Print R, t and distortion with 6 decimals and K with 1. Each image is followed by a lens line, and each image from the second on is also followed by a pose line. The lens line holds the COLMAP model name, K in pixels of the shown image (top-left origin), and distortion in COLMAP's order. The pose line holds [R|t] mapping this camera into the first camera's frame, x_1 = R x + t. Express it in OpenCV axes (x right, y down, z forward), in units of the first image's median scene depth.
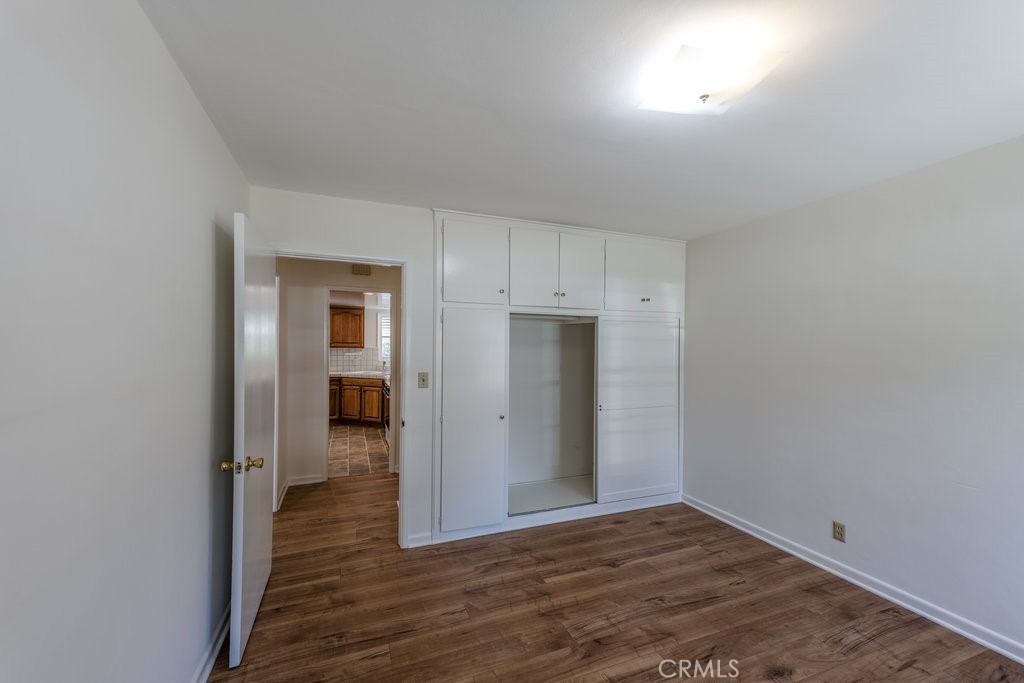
lens RADIAL K [[417.7, 0, 515.3], [0, 417.7, 333.9], [0, 0, 1]] dist [0.029373, -0.000068]
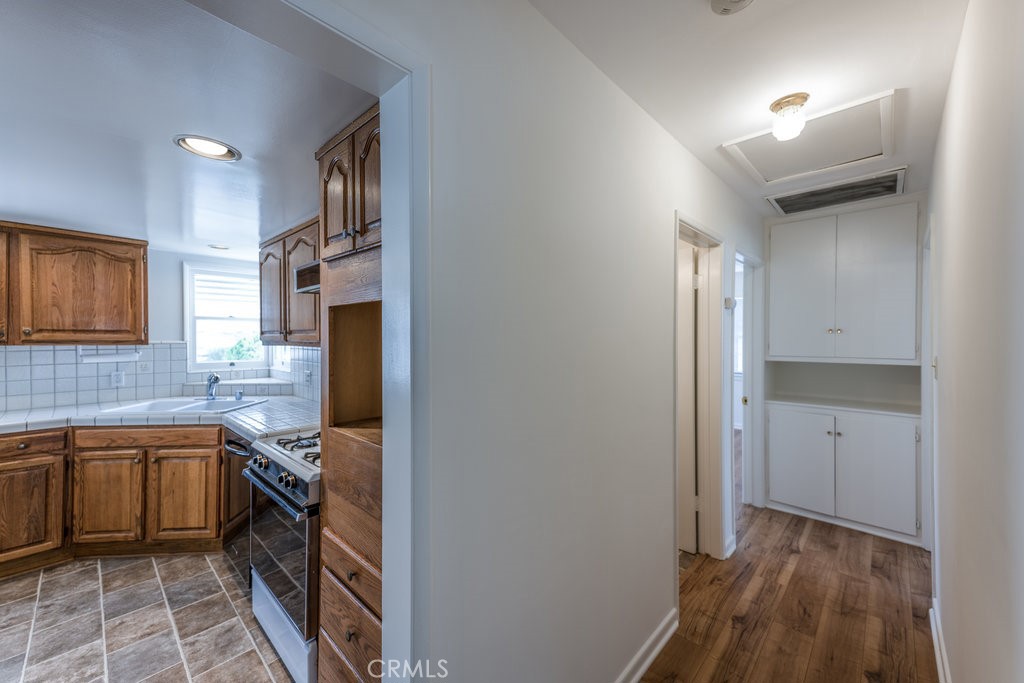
lens RADIAL K [[417.7, 0, 515.3], [0, 417.7, 333.9], [0, 0, 1]] dist [0.029373, -0.000068]
pose [[0.917279, -0.005376, 0.398209, -0.187962], [-0.004611, 0.999699, 0.024117, 0.011738], [-0.398219, -0.023958, 0.916978, 0.453972]]
